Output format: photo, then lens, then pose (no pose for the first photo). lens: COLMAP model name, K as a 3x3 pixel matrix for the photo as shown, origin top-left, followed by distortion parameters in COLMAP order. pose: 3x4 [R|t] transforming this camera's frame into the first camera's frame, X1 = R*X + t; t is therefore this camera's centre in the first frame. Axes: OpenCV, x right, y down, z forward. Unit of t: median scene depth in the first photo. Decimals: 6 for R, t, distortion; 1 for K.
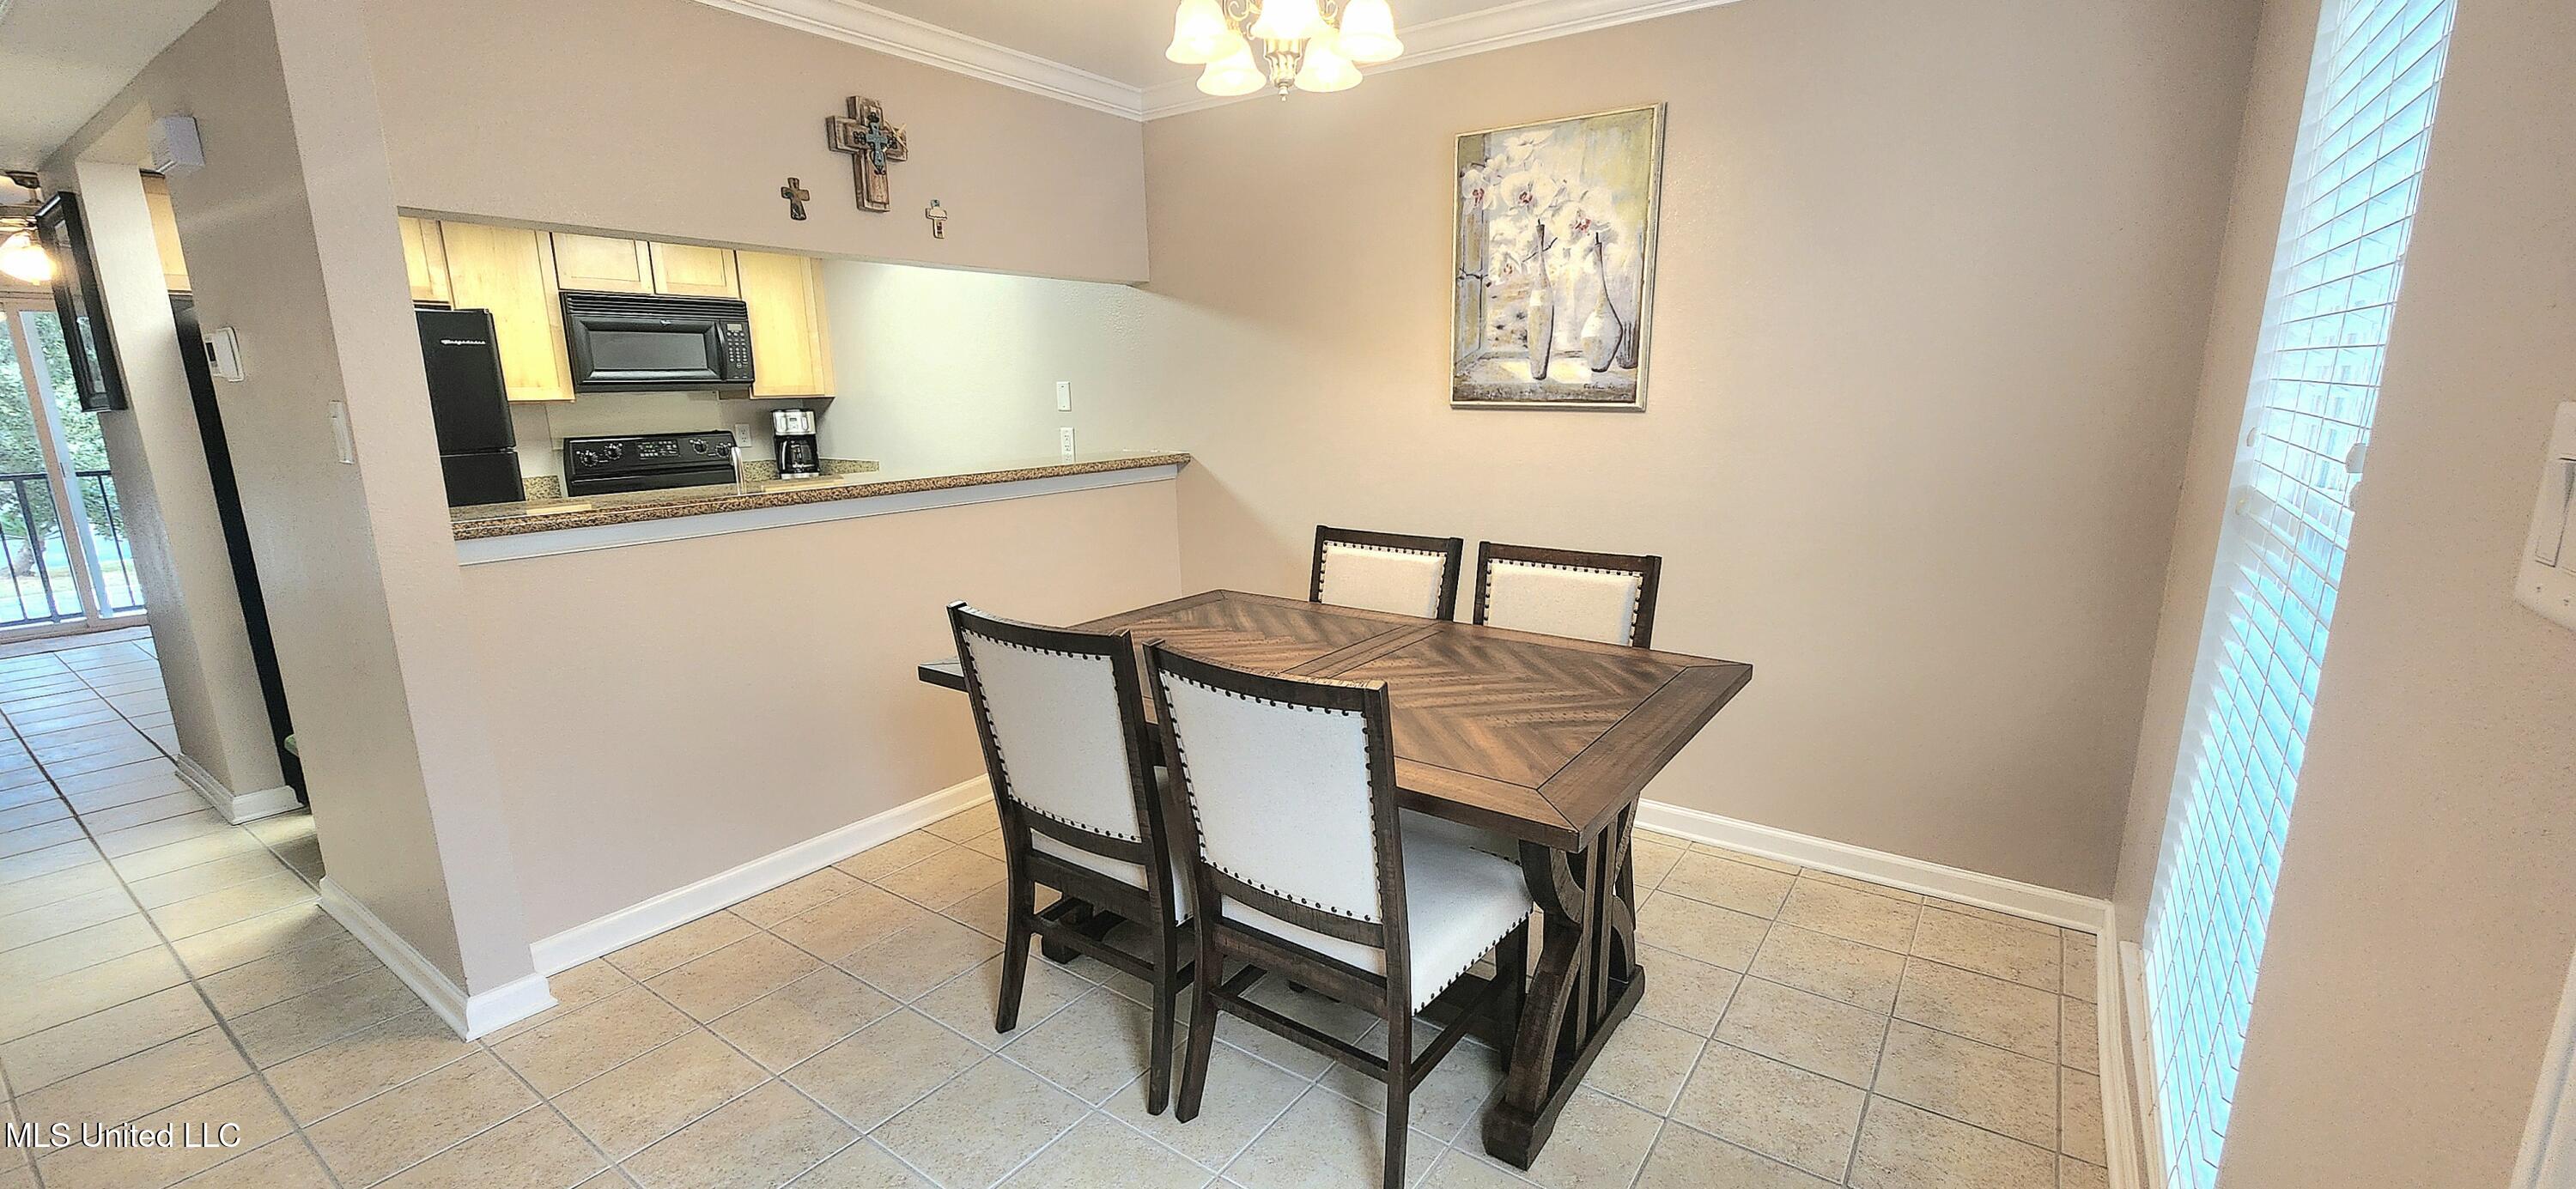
lens RADIAL K [[1065.1, 0, 1288.0], [0, 1065.1, 594.5], [0, 0, 1]] dist [-0.003294, -0.000080]
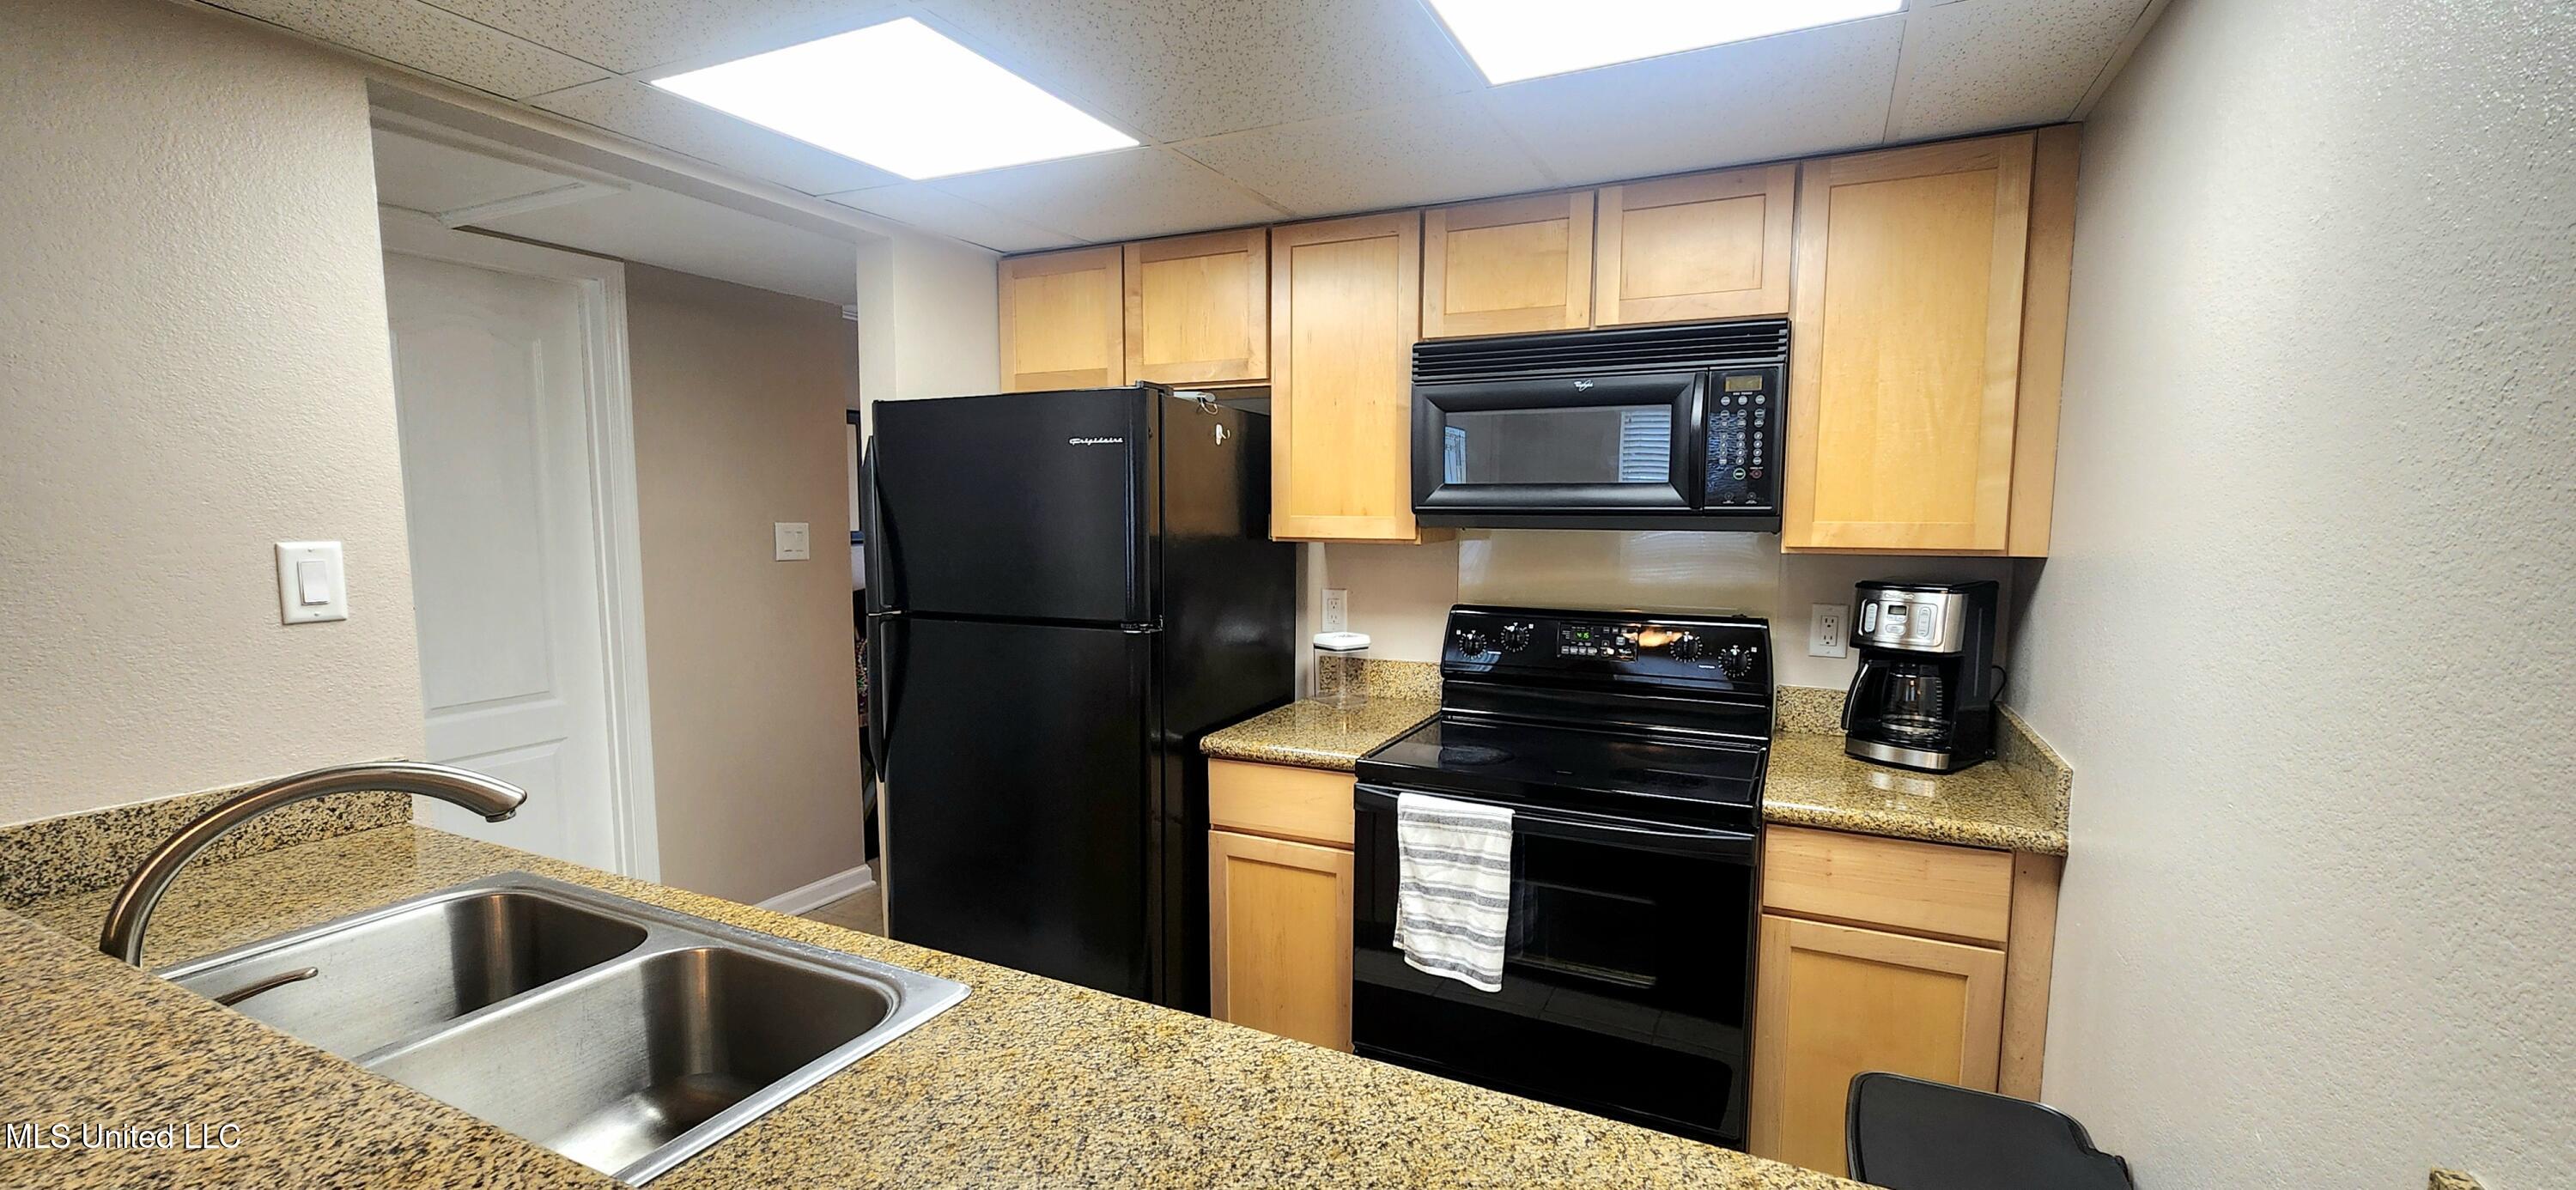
lens RADIAL K [[1065.1, 0, 1288.0], [0, 1065.1, 595.0], [0, 0, 1]] dist [-0.003294, -0.000080]
pose [[0.159730, 0.100091, -0.982073, -0.135845], [-0.201062, 0.977291, 0.066902, -0.164307], [0.966468, 0.186771, 0.176227, 0.775252]]
